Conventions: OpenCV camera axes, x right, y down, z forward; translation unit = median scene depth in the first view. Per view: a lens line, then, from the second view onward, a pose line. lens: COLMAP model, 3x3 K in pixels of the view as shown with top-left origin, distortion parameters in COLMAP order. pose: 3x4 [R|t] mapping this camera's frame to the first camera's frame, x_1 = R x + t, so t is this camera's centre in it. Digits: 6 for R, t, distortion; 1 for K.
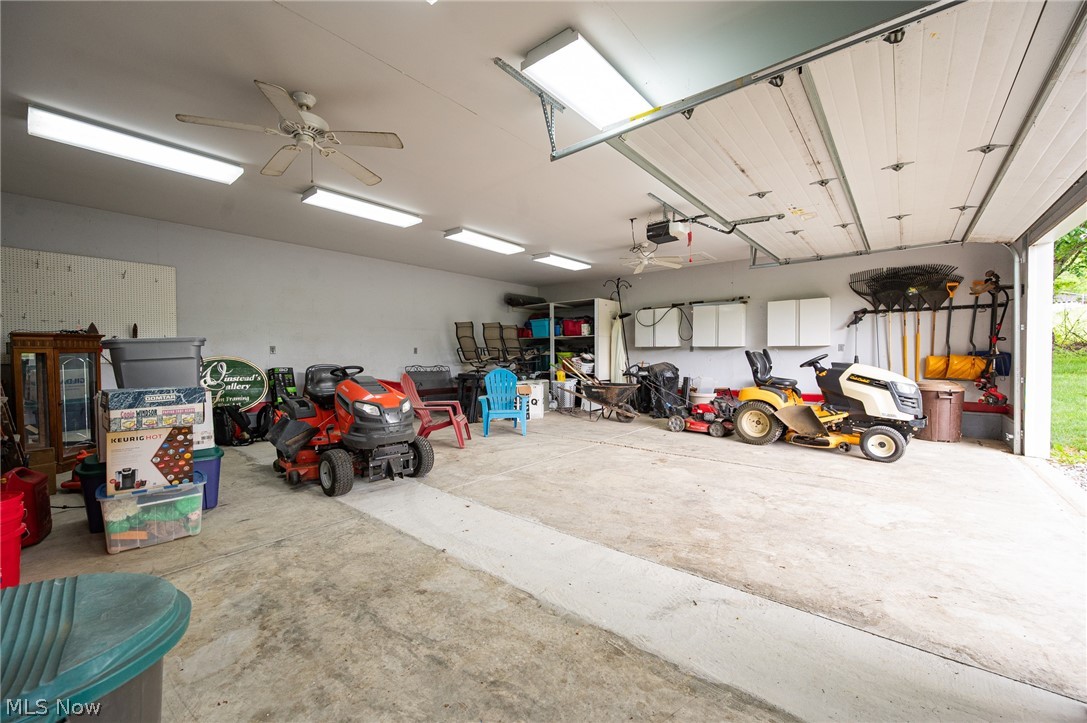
lens RADIAL K [[432.4, 0, 546.1], [0, 432.4, 360.5], [0, 0, 1]] dist [-0.001454, 0.000057]
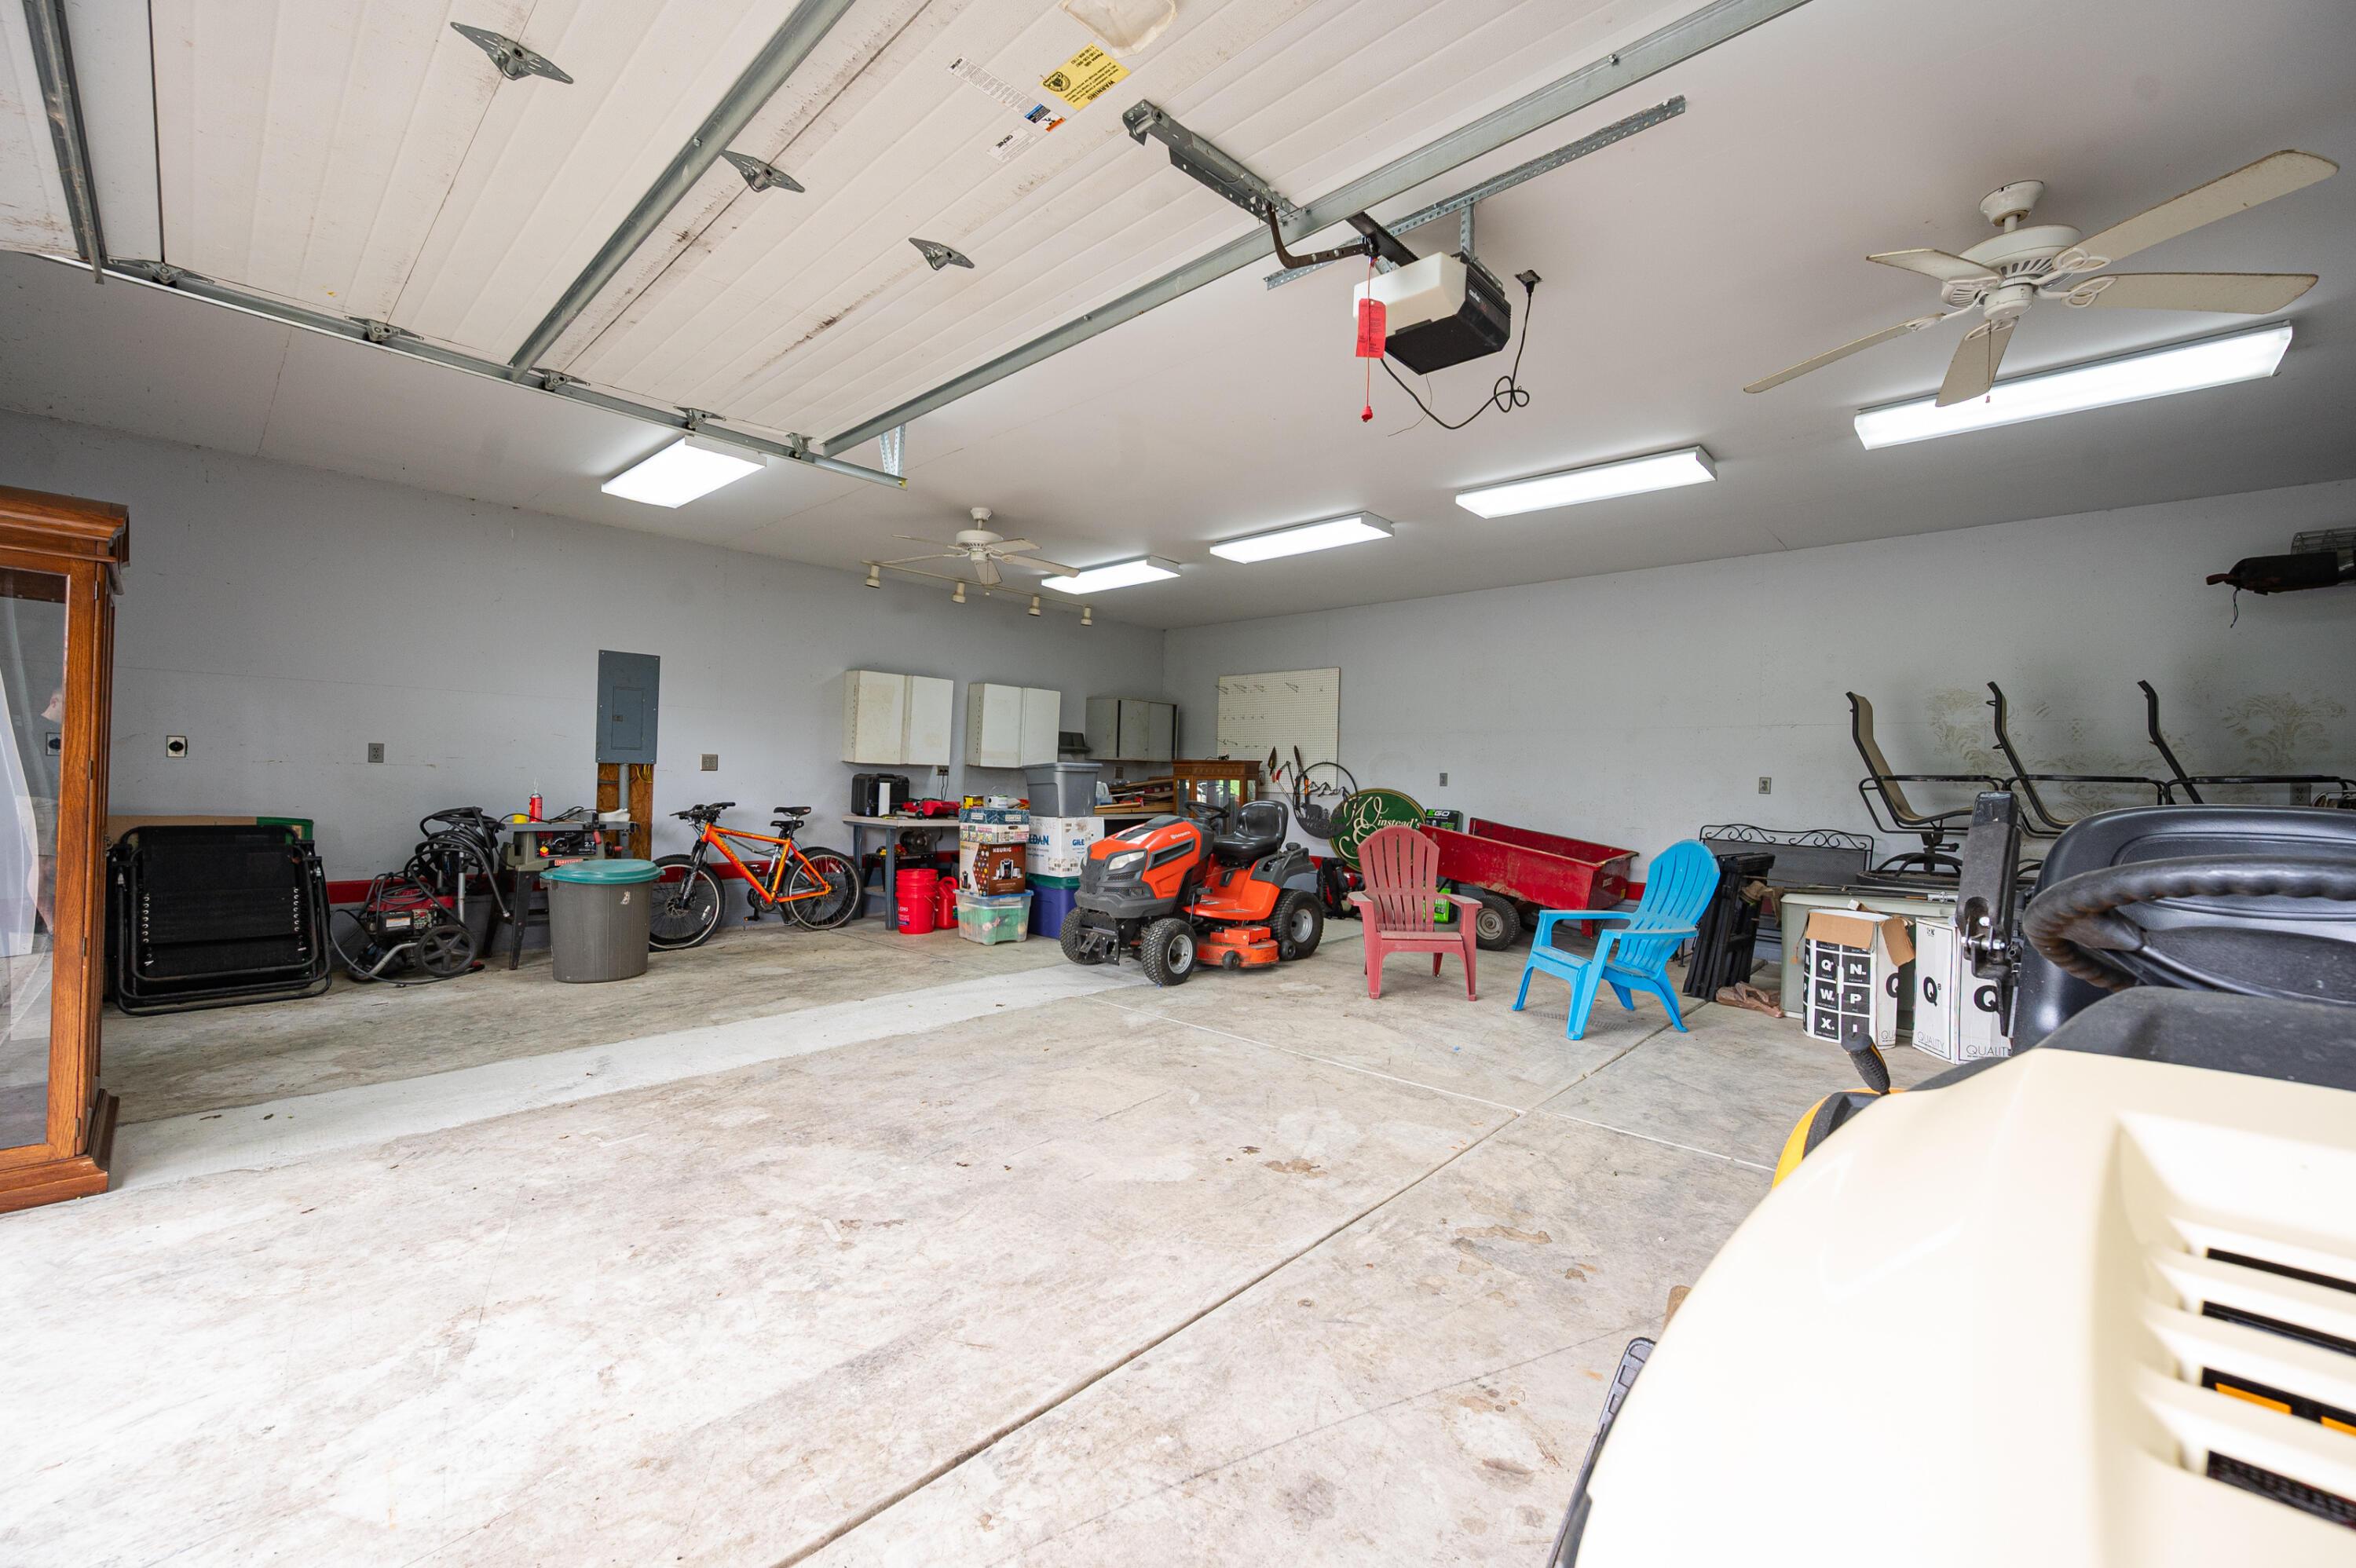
lens RADIAL K [[937.2, 0, 1183.7], [0, 937.2, 781.8], [0, 0, 1]] dist [-0.001454, 0.000057]
pose [[-0.061676, 0.005803, -0.998079, 1.265840], [-0.034299, 0.999380, 0.007930, -0.036198], [0.997507, 0.034722, -0.061439, 1.361008]]
